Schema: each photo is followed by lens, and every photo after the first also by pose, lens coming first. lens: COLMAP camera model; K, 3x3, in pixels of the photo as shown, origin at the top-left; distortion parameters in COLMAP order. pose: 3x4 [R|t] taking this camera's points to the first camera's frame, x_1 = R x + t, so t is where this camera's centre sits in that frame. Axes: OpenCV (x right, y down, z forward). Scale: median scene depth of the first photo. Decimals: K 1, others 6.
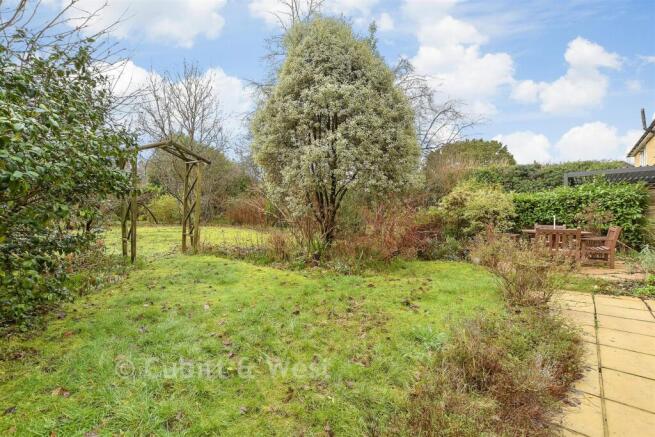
lens RADIAL K [[282.6, 0, 328.2], [0, 282.6, 219.0], [0, 0, 1]] dist [-0.014655, -0.000131]
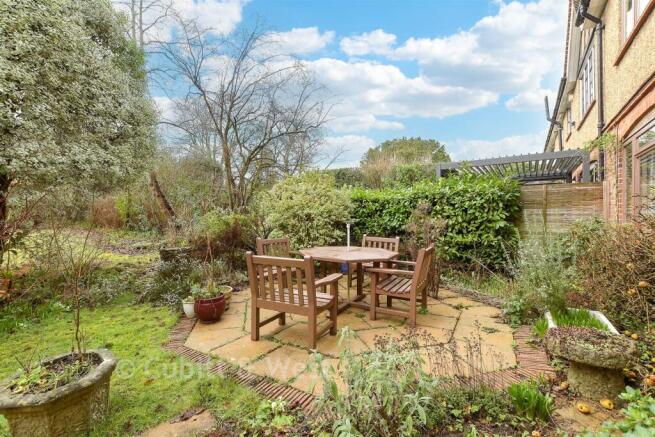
lens RADIAL K [[282.6, 0, 326.5], [0, 282.6, 217.4], [0, 0, 1]] dist [-0.014655, -0.000131]
pose [[0.992731, 0.004894, 0.120257, 0.579514], [-0.004781, 0.999988, -0.001226, -0.022775], [-0.120262, 0.000642, 0.992742, 0.356335]]
